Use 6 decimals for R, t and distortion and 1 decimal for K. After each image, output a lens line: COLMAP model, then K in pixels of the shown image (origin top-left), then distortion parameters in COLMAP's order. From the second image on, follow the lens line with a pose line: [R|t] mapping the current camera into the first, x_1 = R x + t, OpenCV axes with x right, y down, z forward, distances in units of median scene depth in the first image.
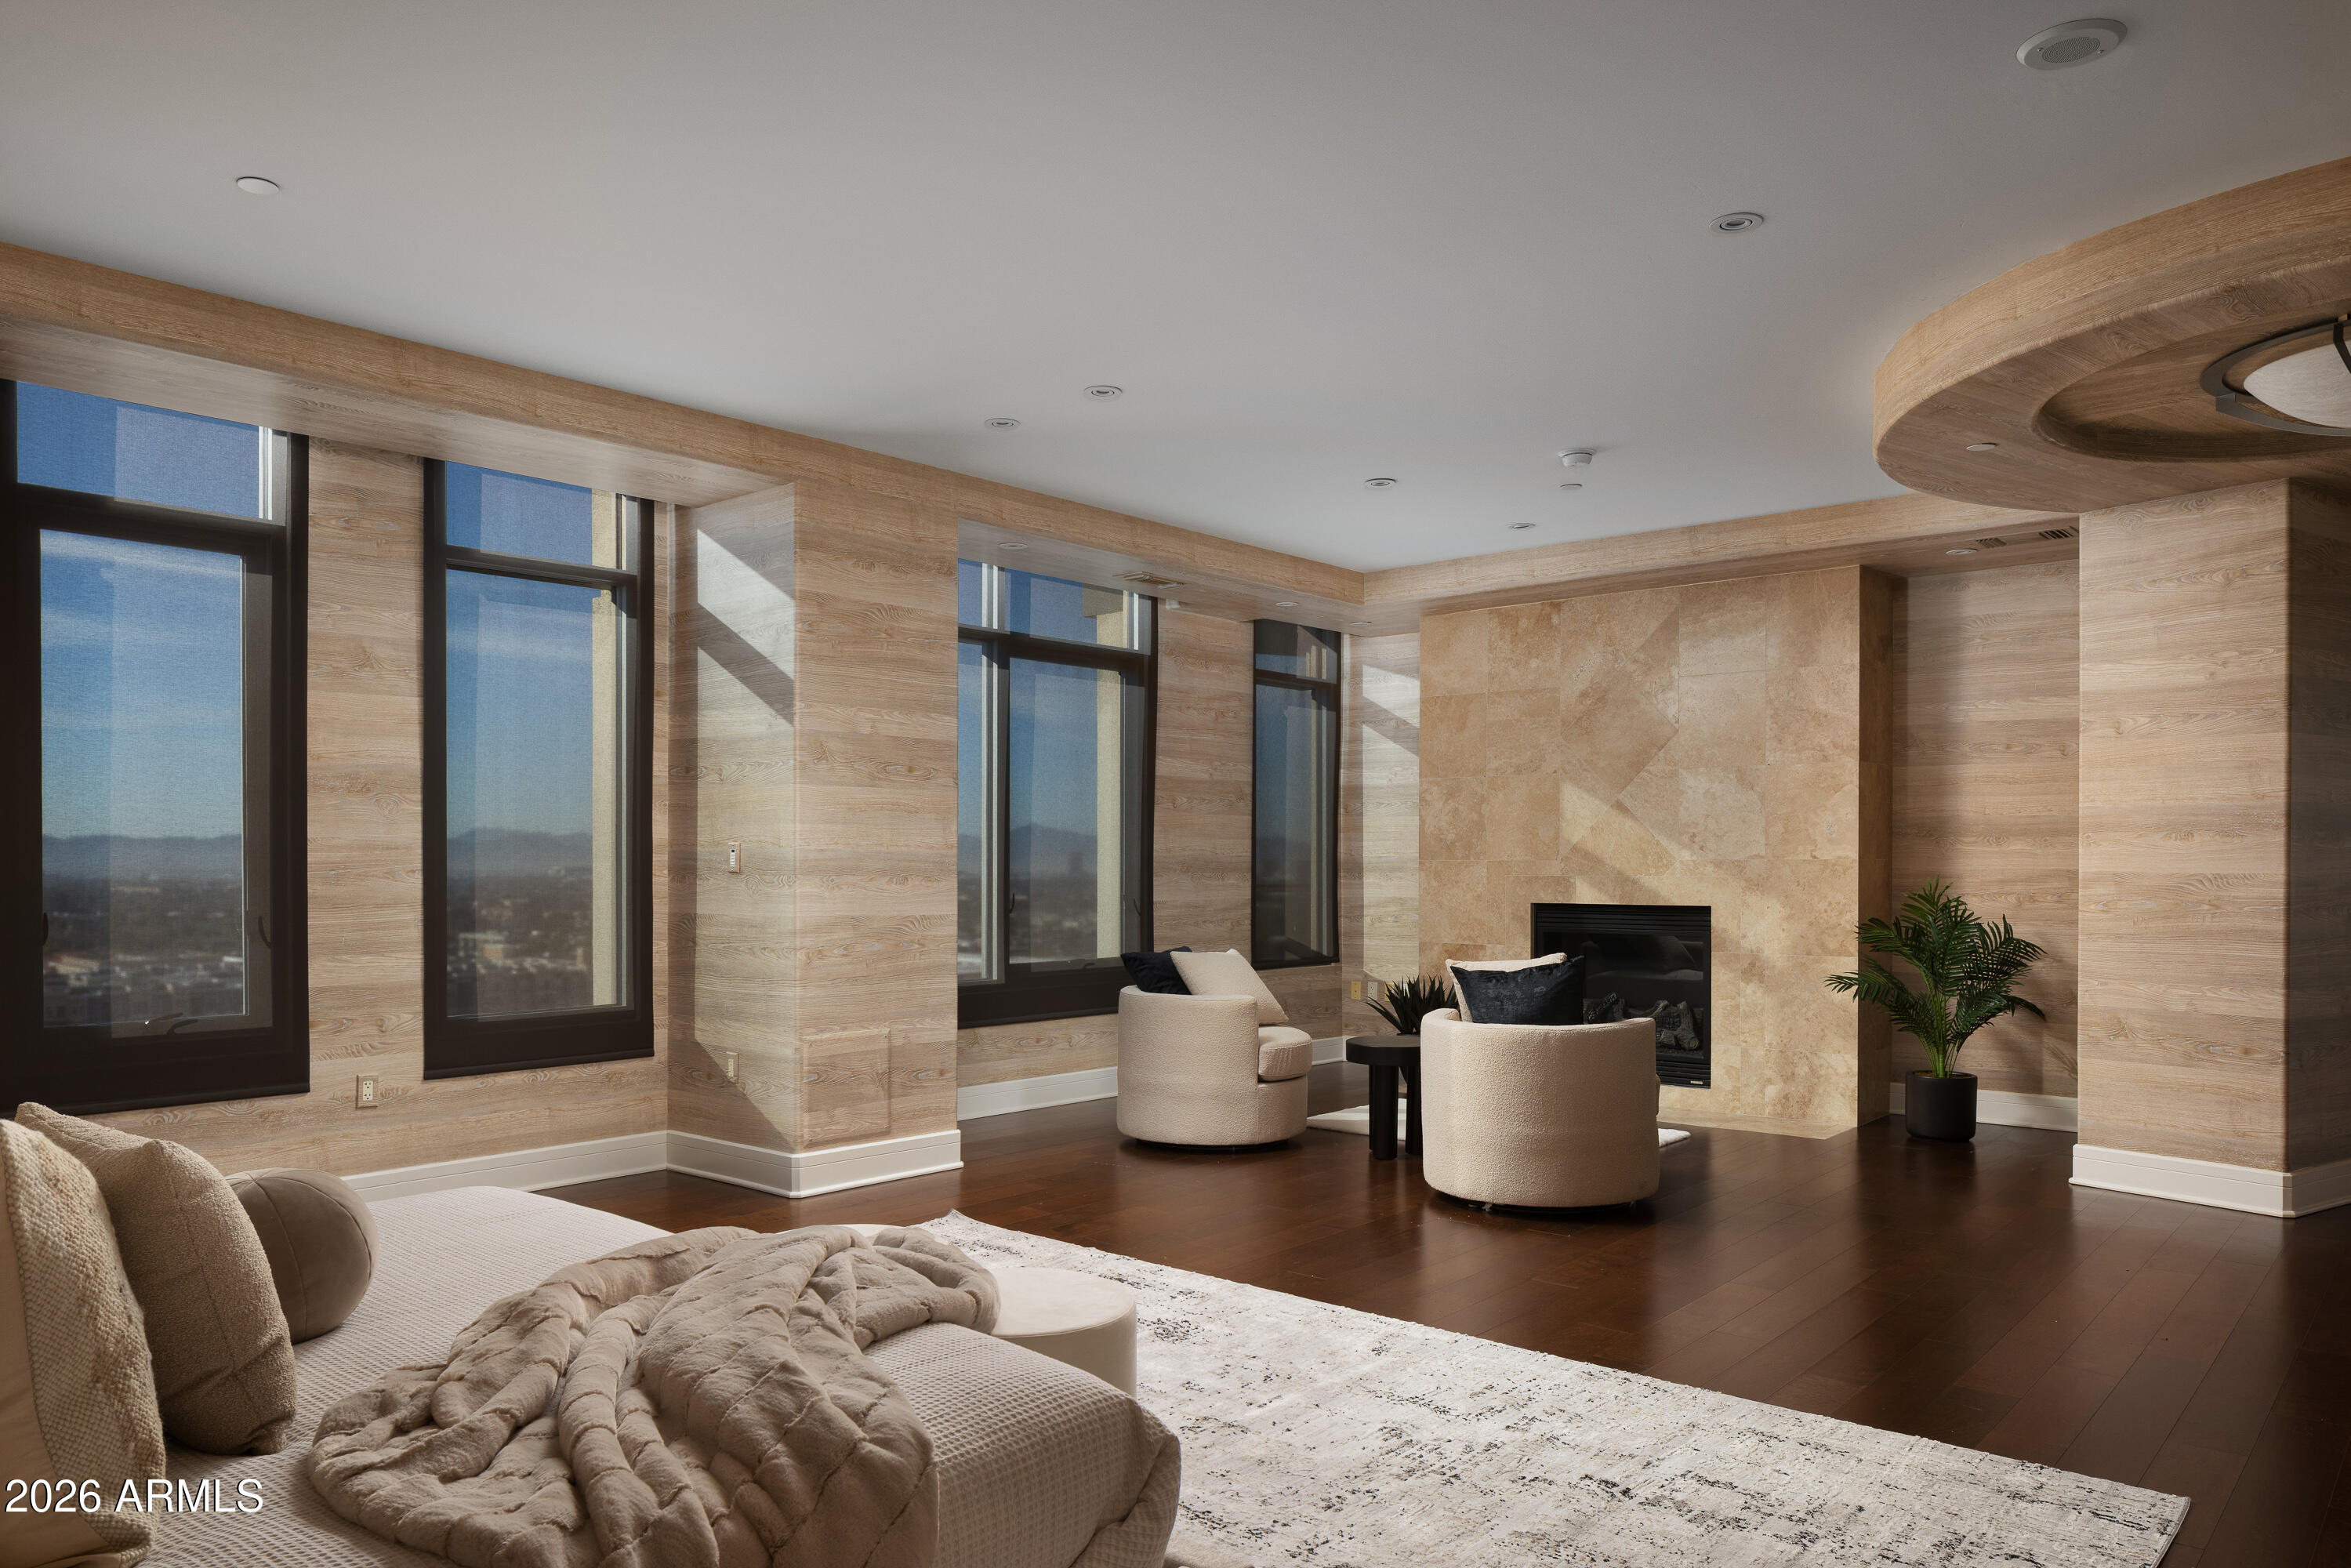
lens RADIAL K [[1586.3, 0, 1166.7], [0, 1586.3, 875.4], [0, 0, 1]] dist [-0.005766, -0.000533]
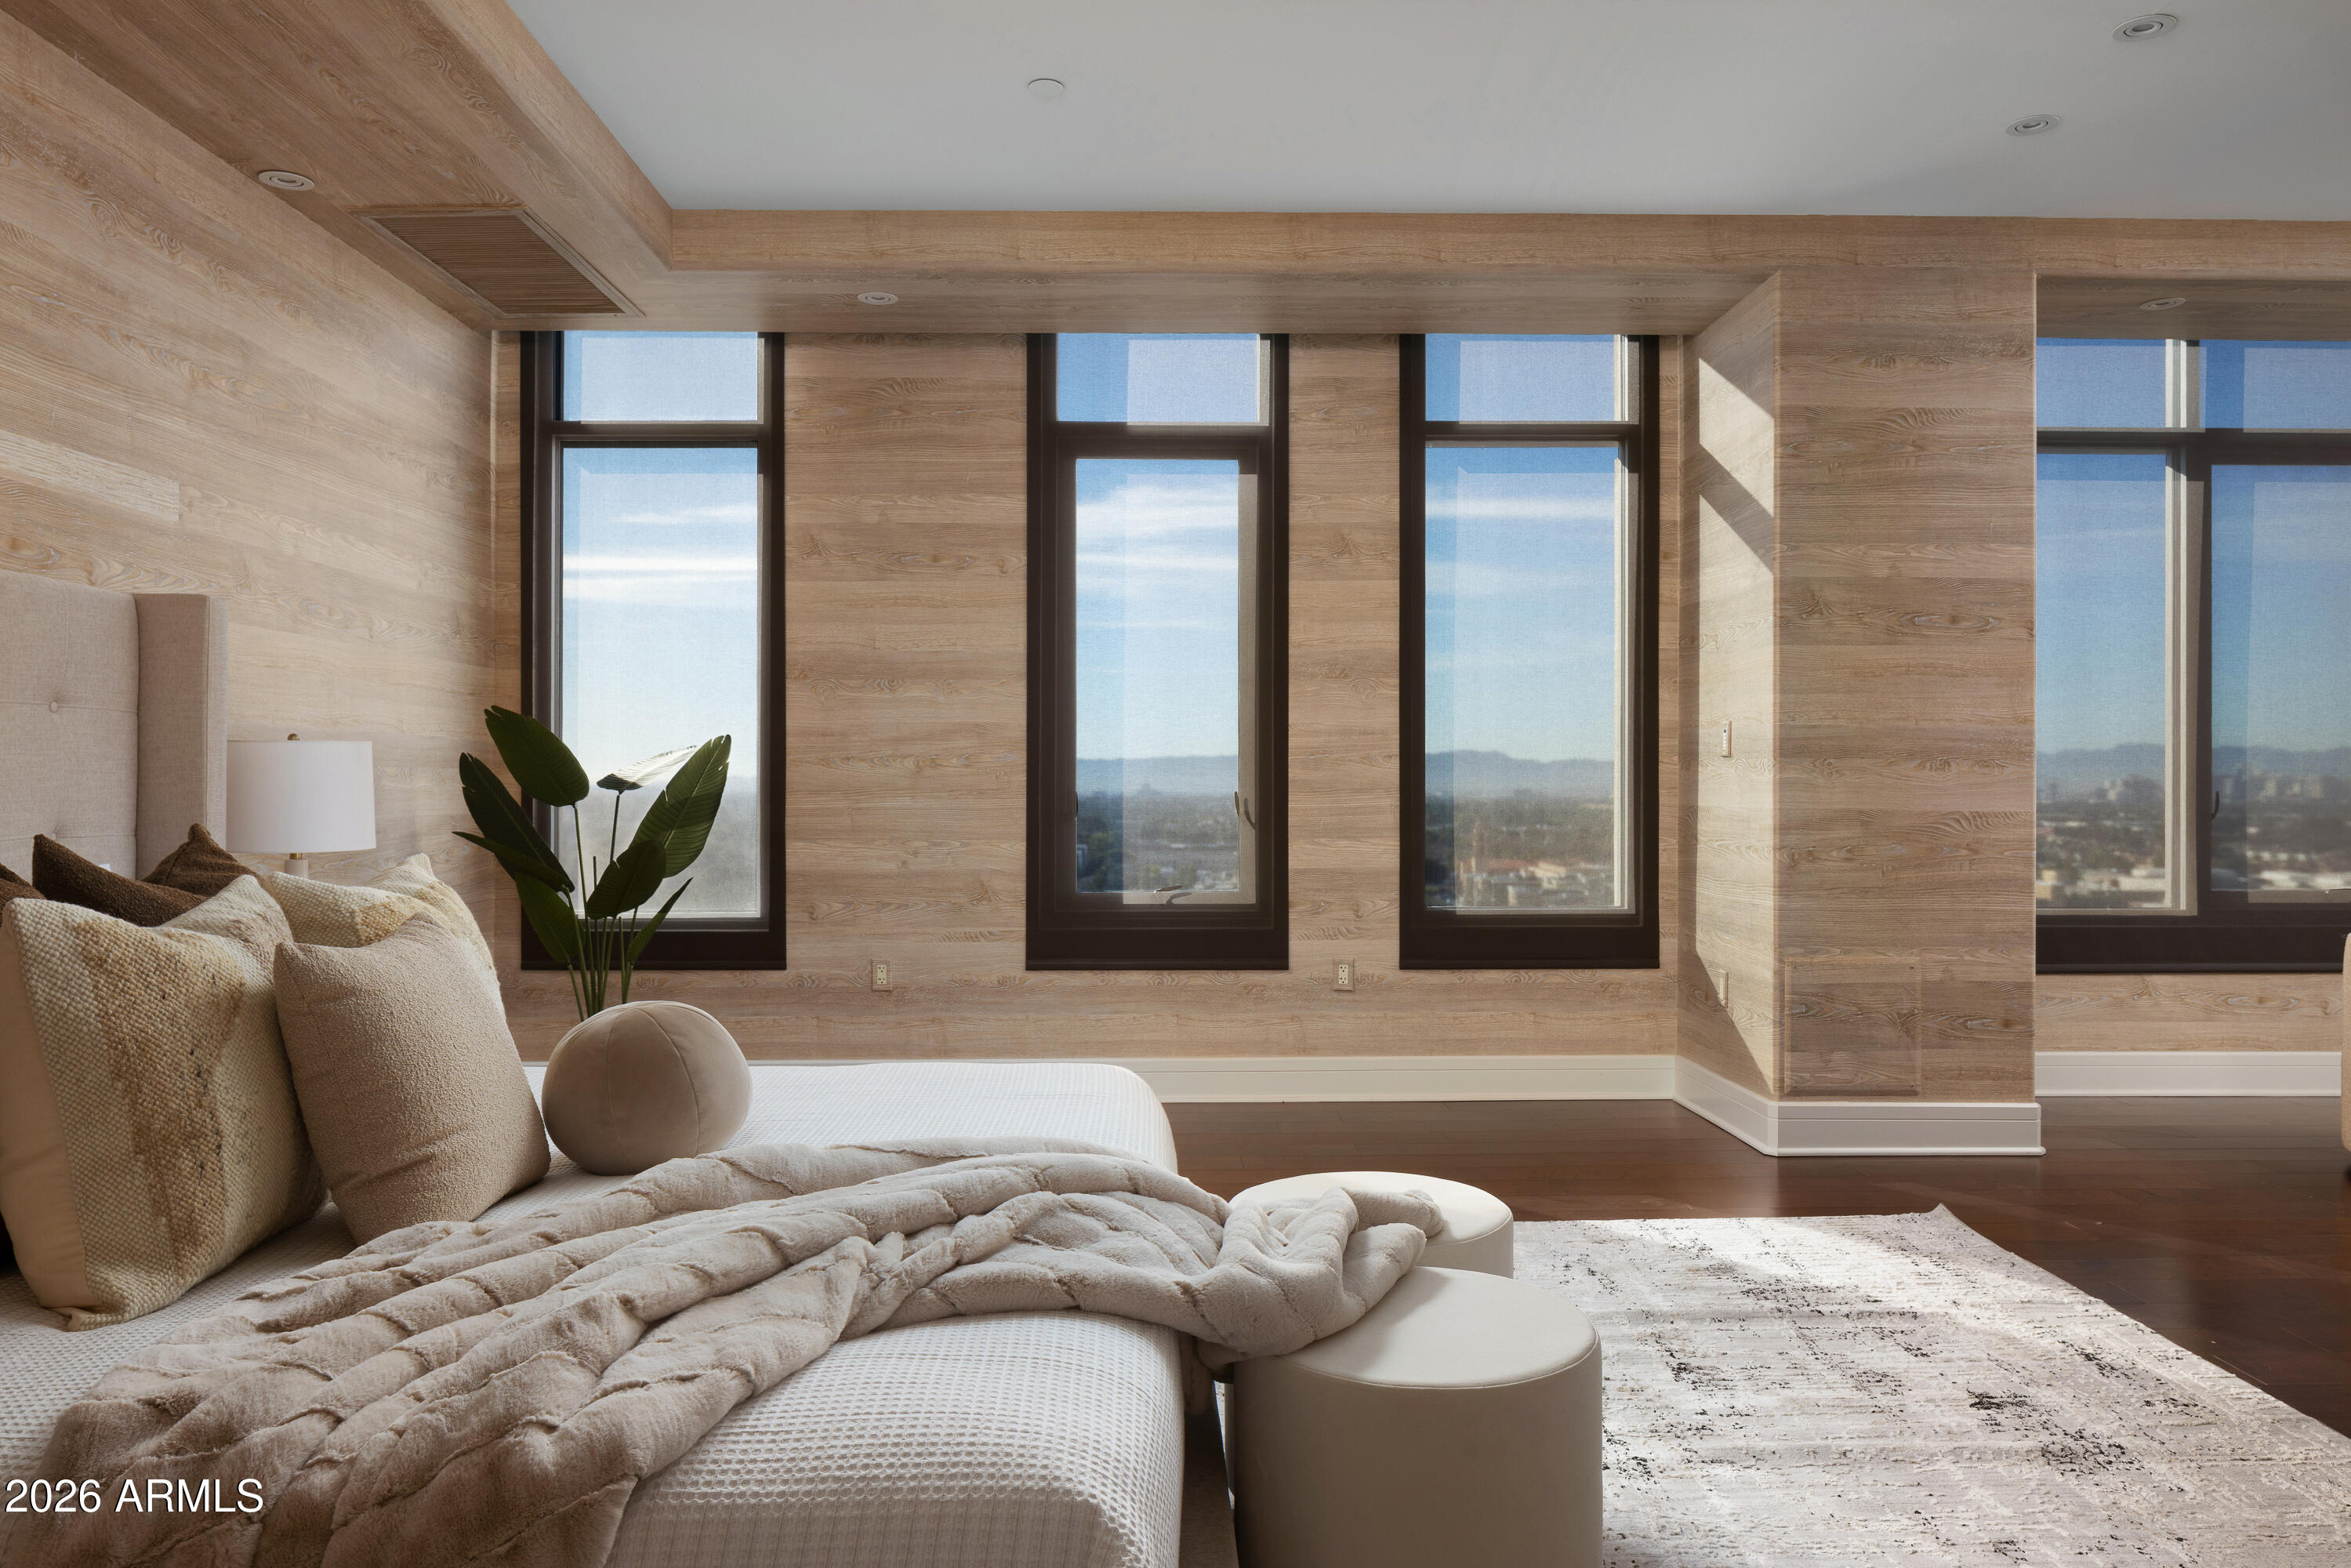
lens RADIAL K [[1604.2, 0, 1175.5], [0, 1604.2, 784.0], [0, 0, 1]] dist [-0.007958, -0.001219]
pose [[0.669885, 0.000695, -0.742464, 0.156241], [-0.006337, 0.999968, -0.004782, 0.017777], [0.742438, 0.007908, 0.669868, 0.204582]]
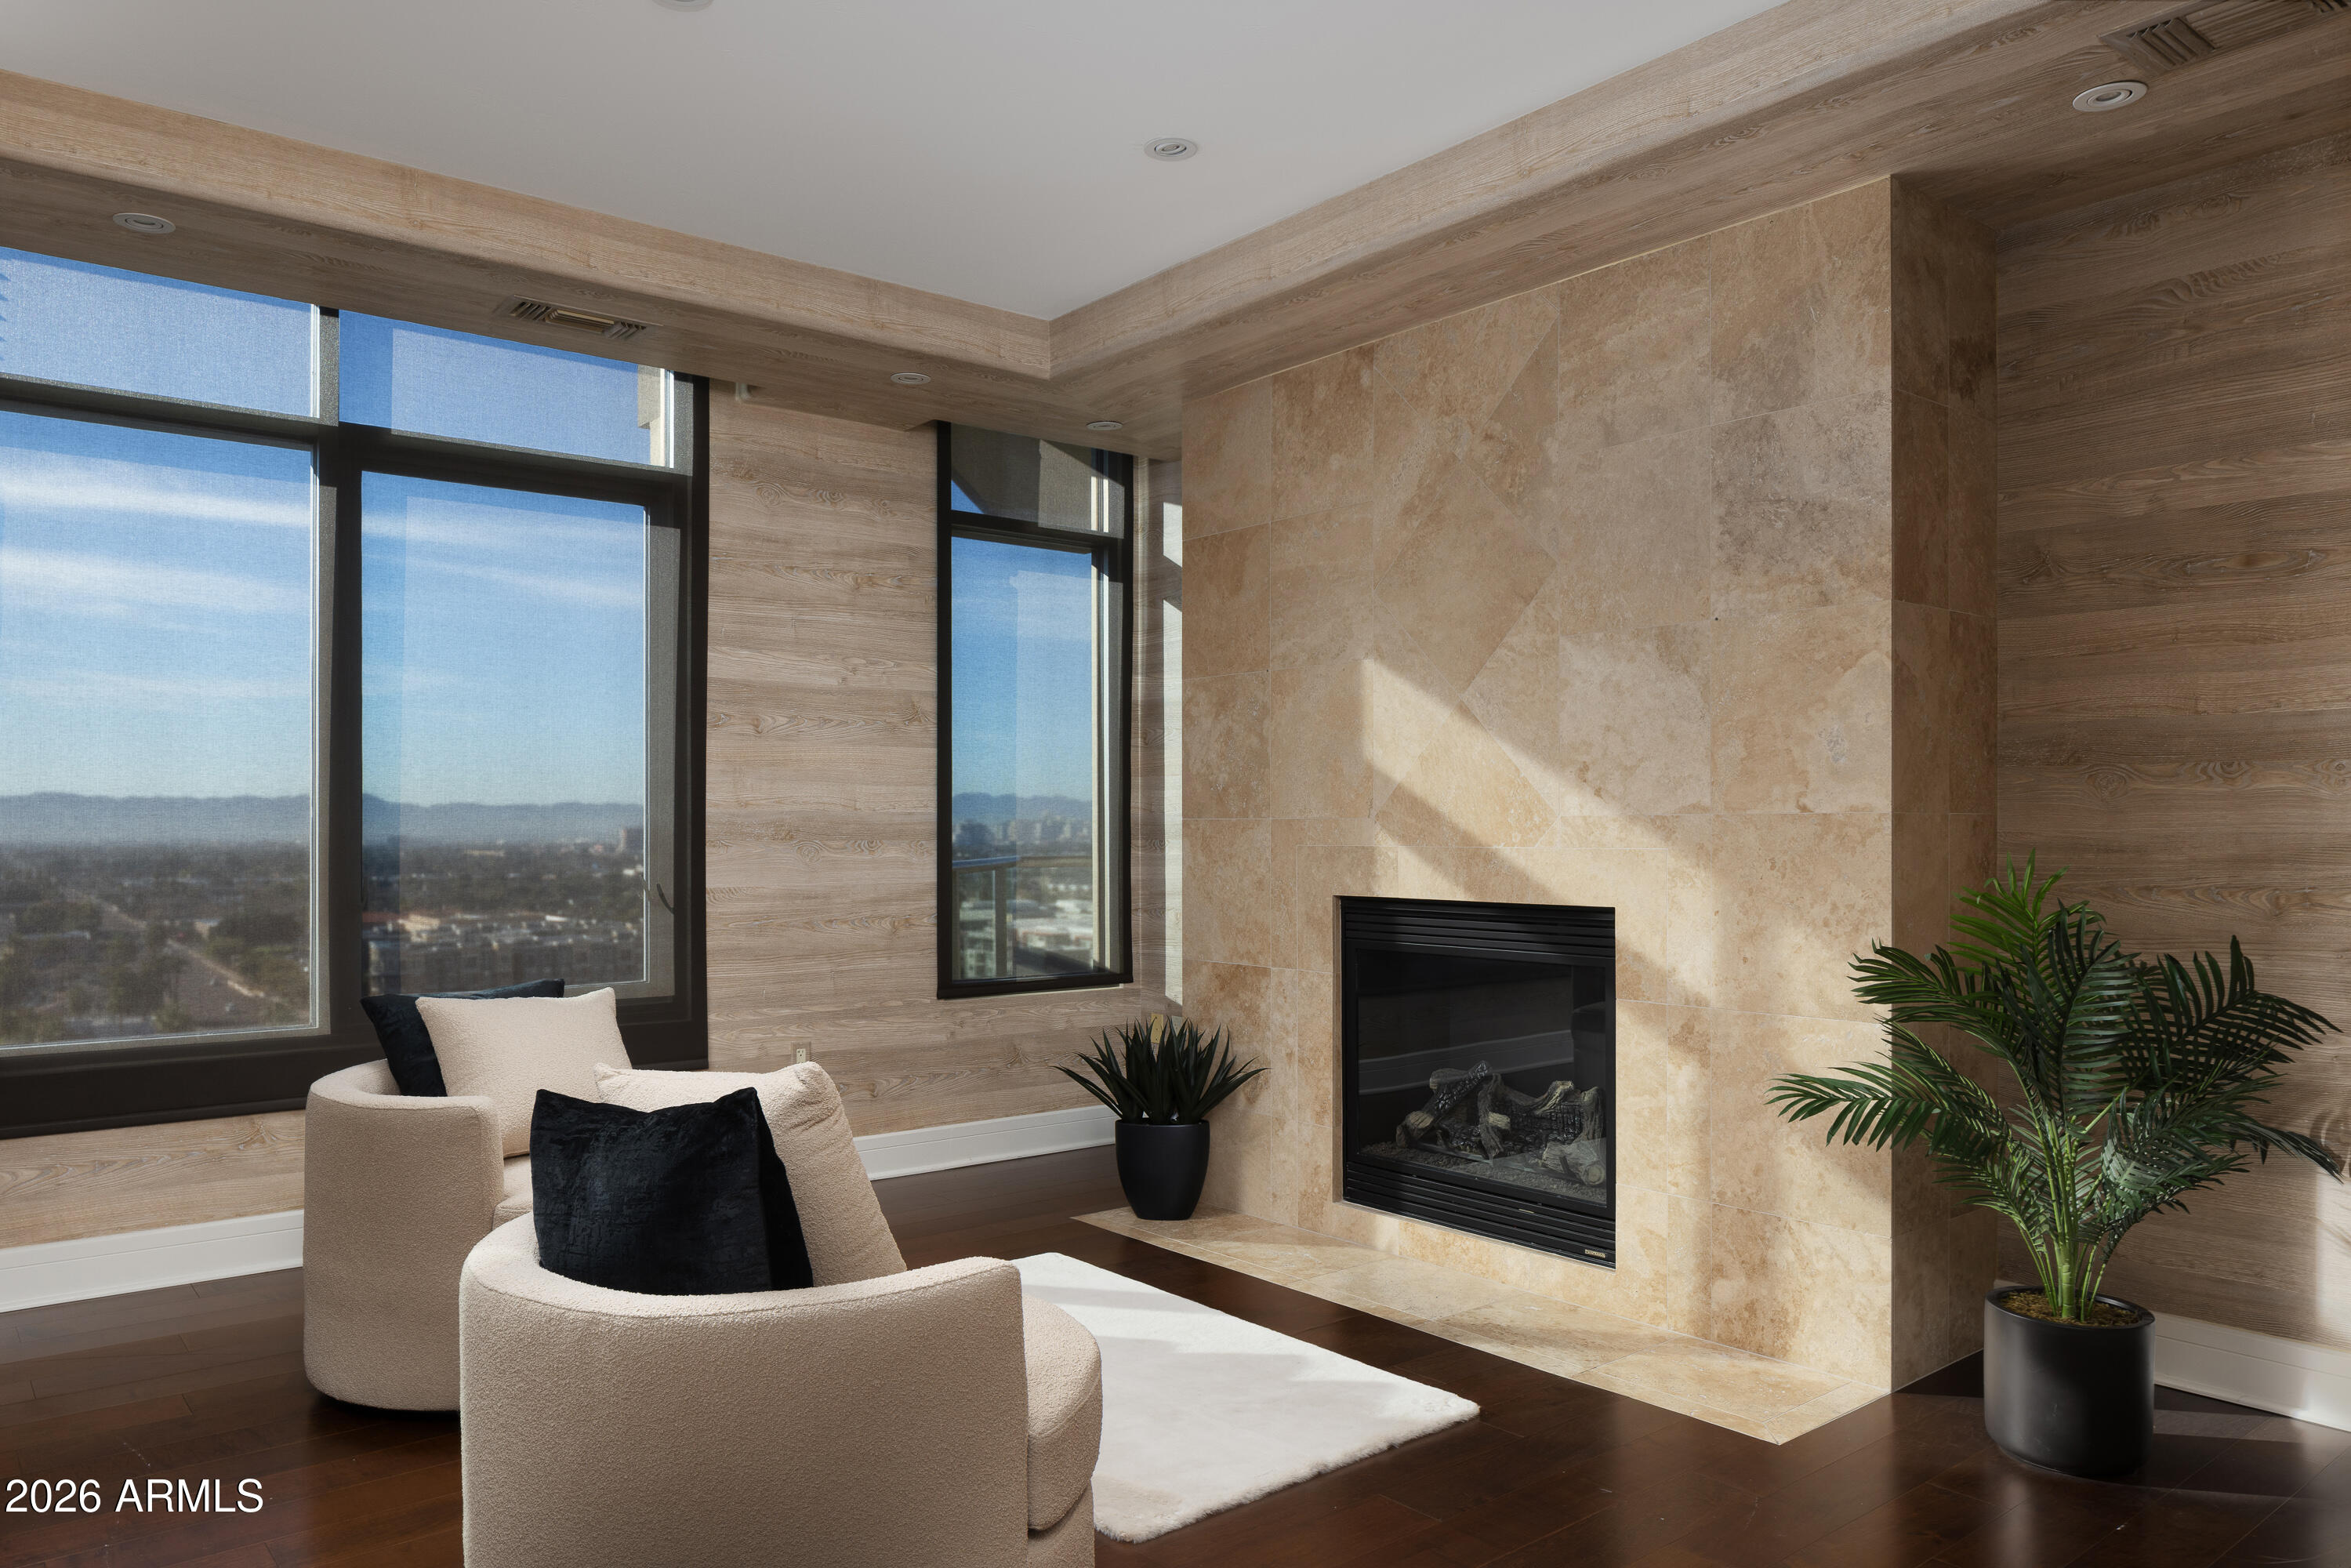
lens RADIAL K [[1599.4, 0, 1164.8], [0, 1599.4, 829.8], [0, 0, 1]] dist [-0.005397, 0.000546]
pose [[0.984280, -0.001848, -0.176607, 0.373556], [0.000808, 0.999982, -0.005964, -0.003065], [0.176614, 0.005728, 0.984263, 0.607251]]
